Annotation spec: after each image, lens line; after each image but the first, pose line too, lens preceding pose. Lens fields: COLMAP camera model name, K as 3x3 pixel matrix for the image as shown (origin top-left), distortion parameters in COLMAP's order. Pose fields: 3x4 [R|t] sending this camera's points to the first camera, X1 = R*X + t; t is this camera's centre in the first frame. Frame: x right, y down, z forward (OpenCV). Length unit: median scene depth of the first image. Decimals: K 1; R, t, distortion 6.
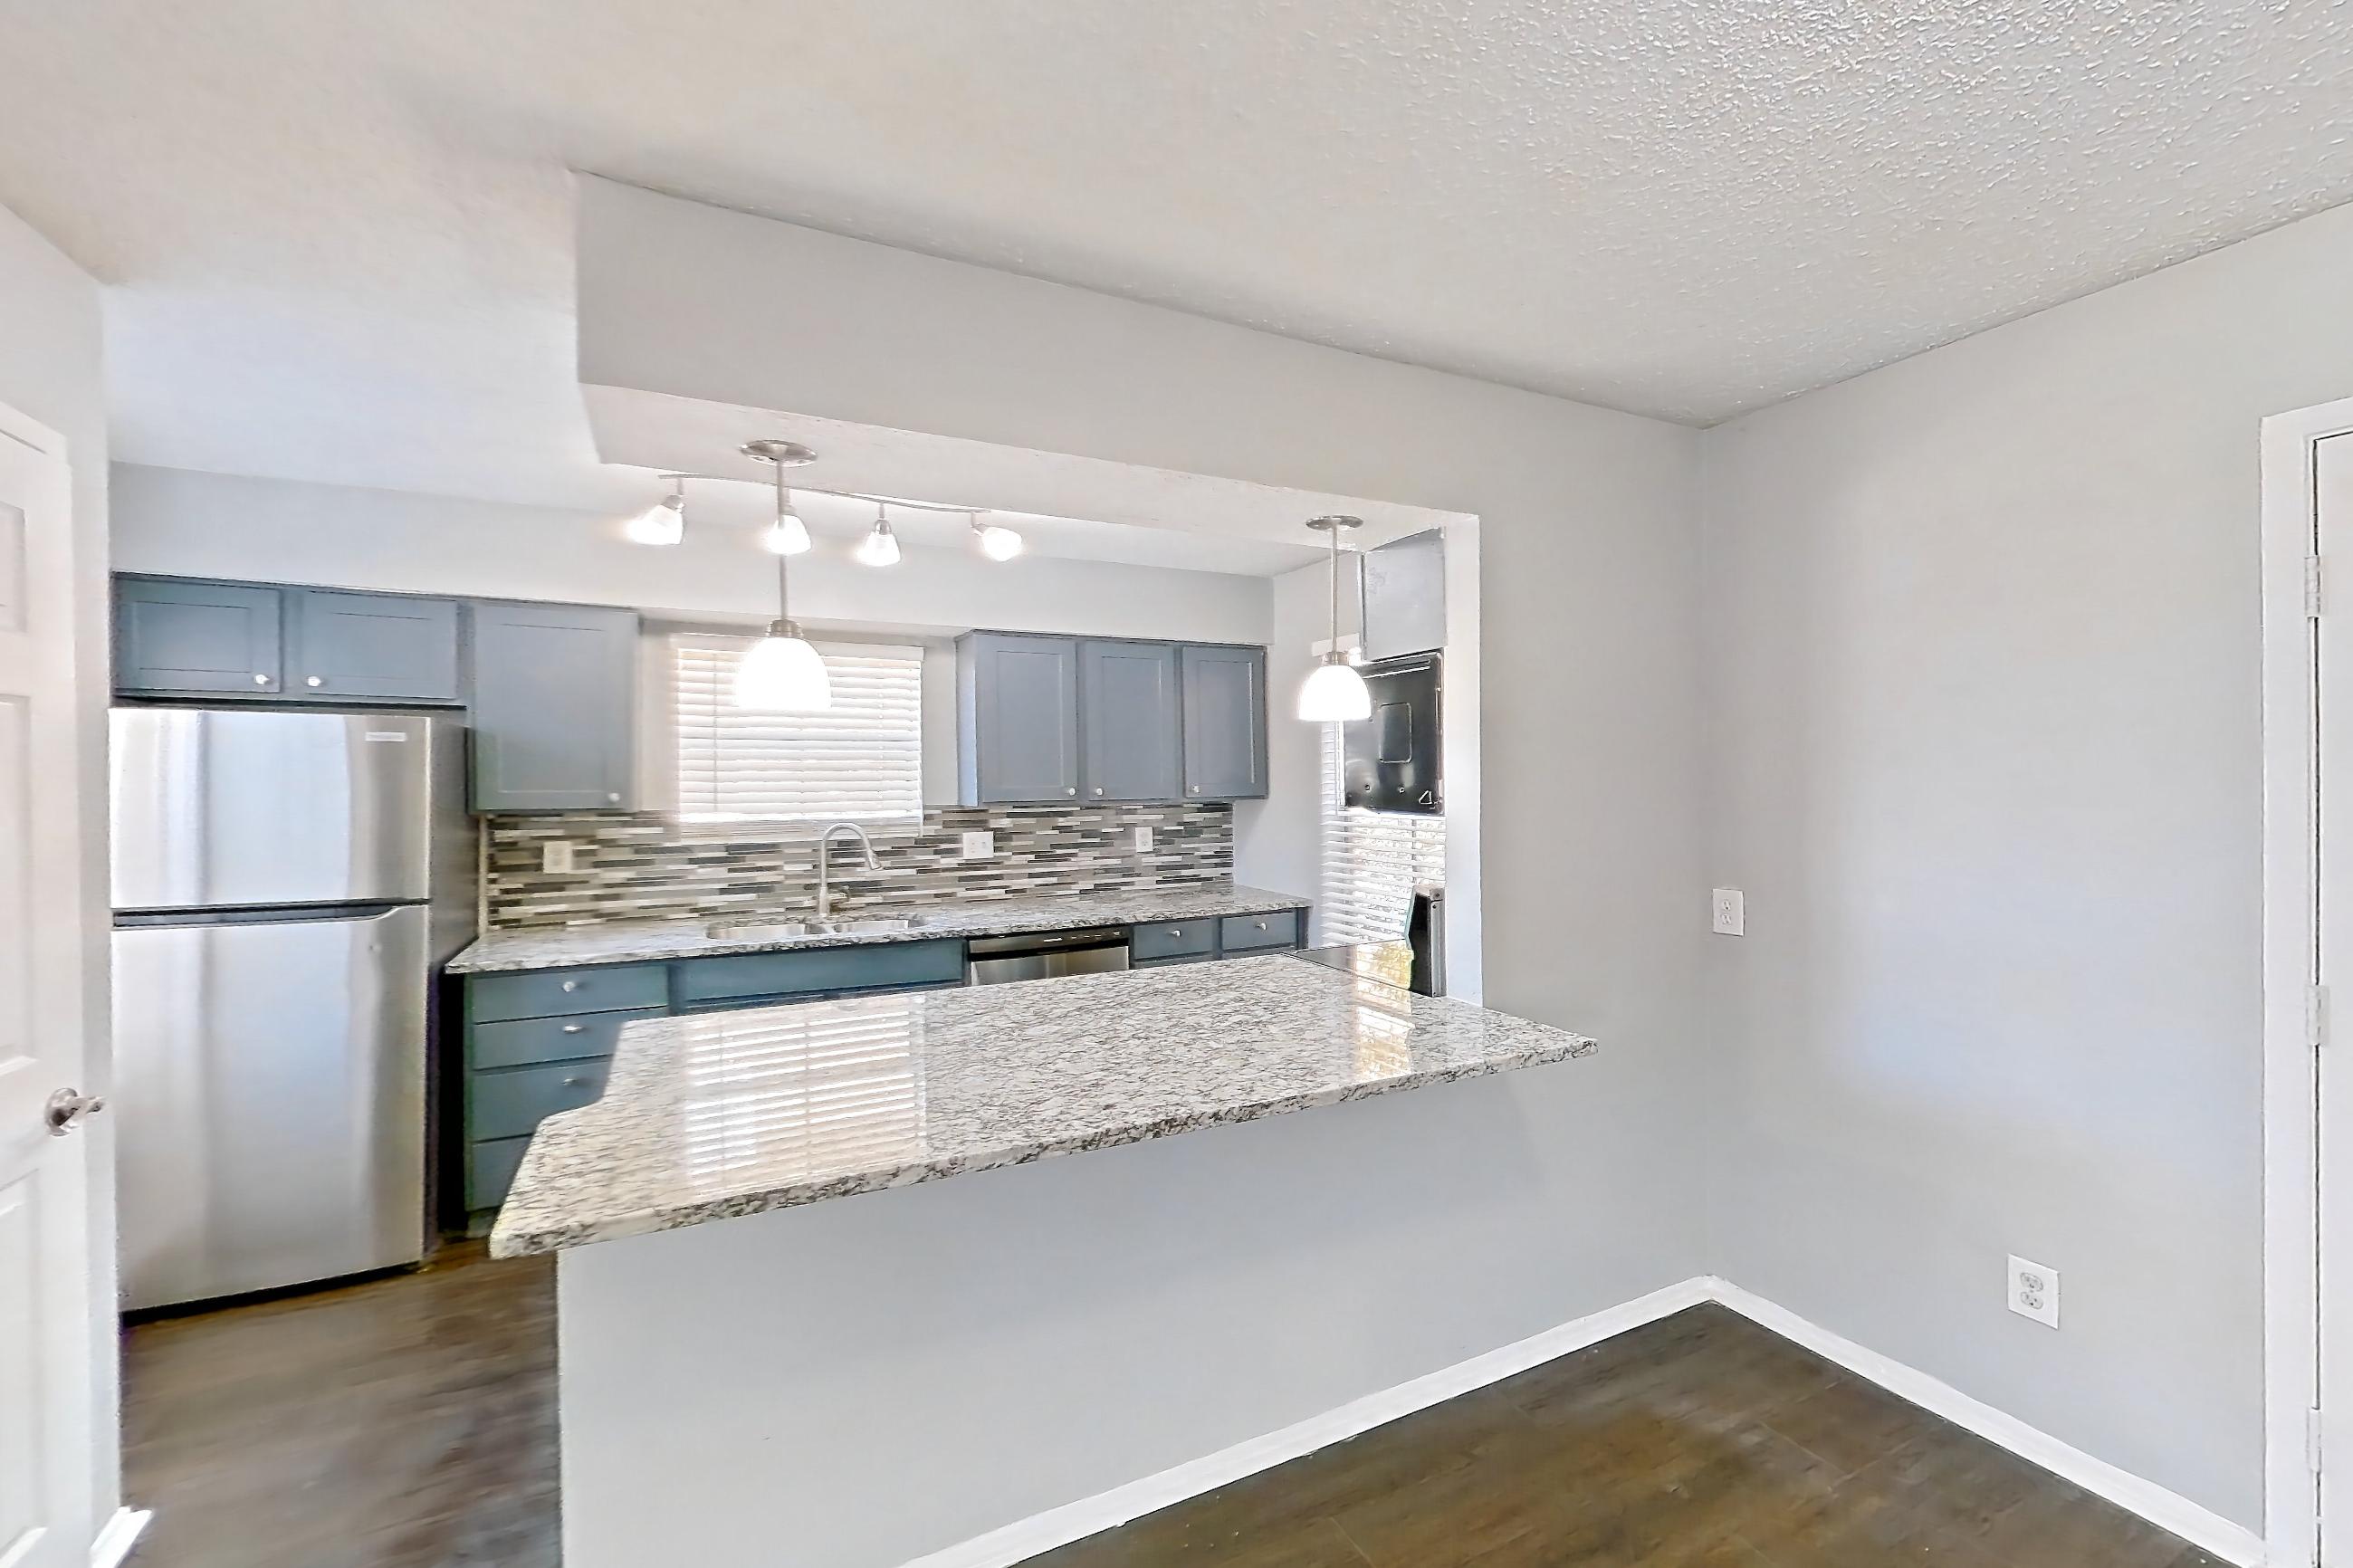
lens RADIAL K [[988.3, 0, 1176.5], [0, 988.3, 784.0], [0, 0, 1]] dist [-0.001358, 0.000599]
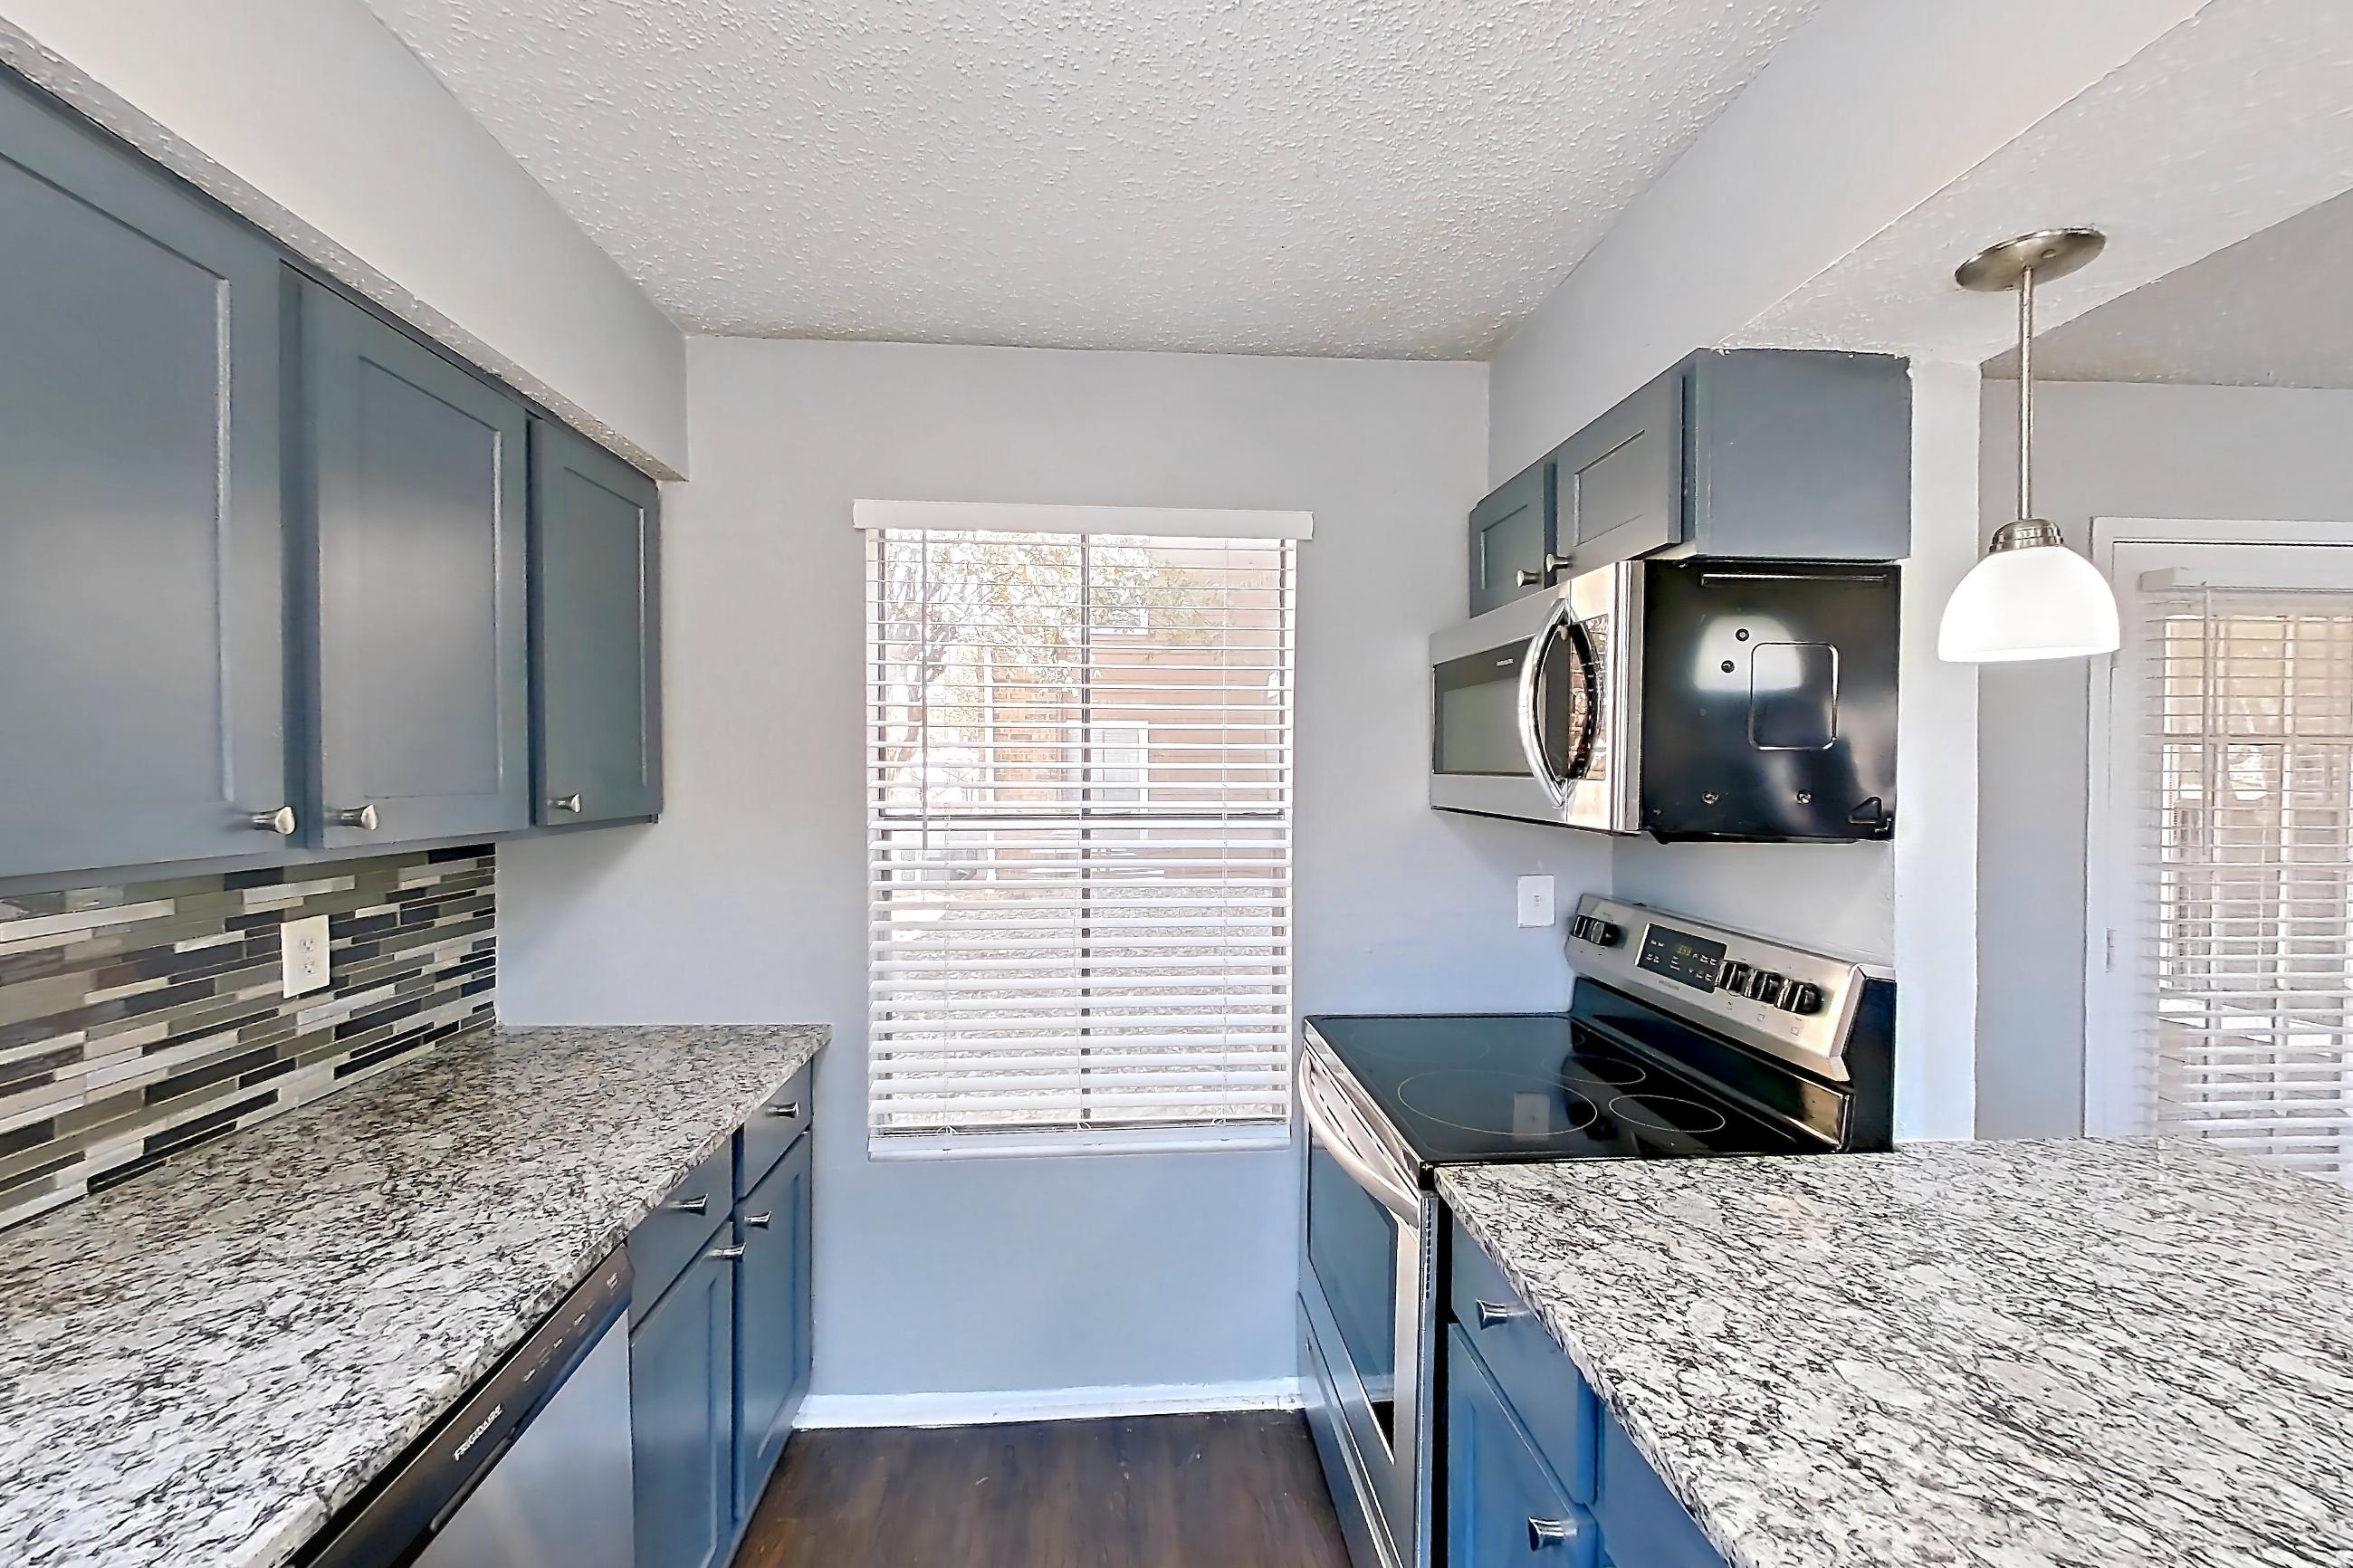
lens RADIAL K [[988.3, 0, 1176.5], [0, 988.3, 784.0], [0, 0, 1]] dist [-0.001358, 0.000599]
pose [[0.388126, -0.000767, 0.921606, -0.226248], [0.002882, 0.999996, -0.000381, -0.001164], [-0.921602, 0.002804, 0.388126, 0.595463]]
